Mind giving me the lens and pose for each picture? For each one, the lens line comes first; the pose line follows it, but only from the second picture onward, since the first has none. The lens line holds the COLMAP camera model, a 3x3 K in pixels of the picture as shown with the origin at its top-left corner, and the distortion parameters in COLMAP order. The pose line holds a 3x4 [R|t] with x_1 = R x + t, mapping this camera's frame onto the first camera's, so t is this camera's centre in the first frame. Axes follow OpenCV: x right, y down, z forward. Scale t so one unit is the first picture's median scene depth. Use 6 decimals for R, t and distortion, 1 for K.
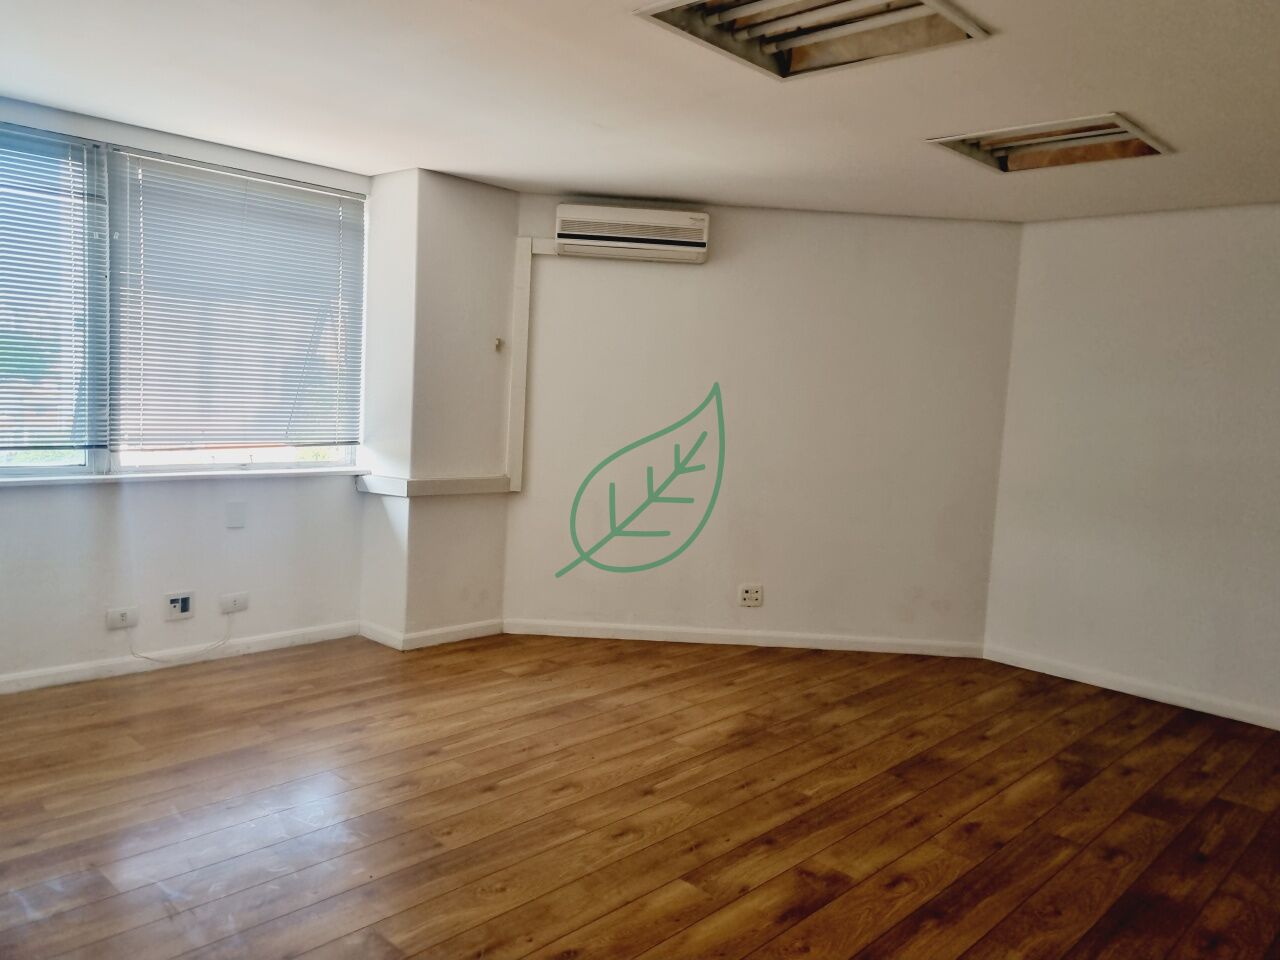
lens RADIAL K [[977.7, 0, 649.8], [0, 977.7, 478.4], [0, 0, 1]] dist [0.039158, -0.027418]
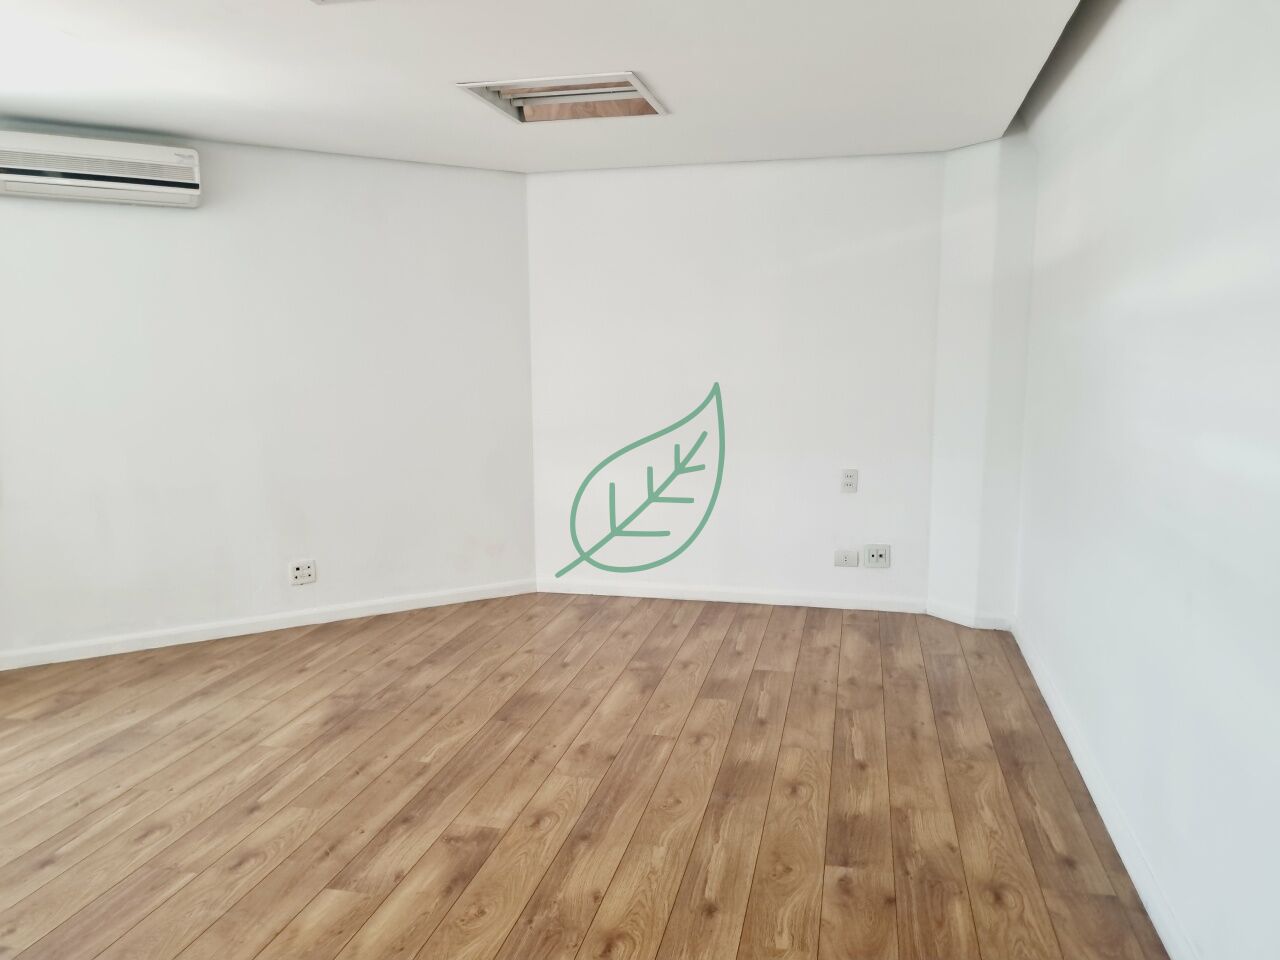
lens RADIAL K [[977.7, 0, 648.4], [0, 977.7, 477.7], [0, 0, 1]] dist [0.039158, -0.027418]
pose [[0.861097, -0.126435, 0.492470, -0.088837], [0.102201, 0.991860, 0.075947, -0.008851], [-0.498063, -0.015067, 0.867010, 0.046212]]
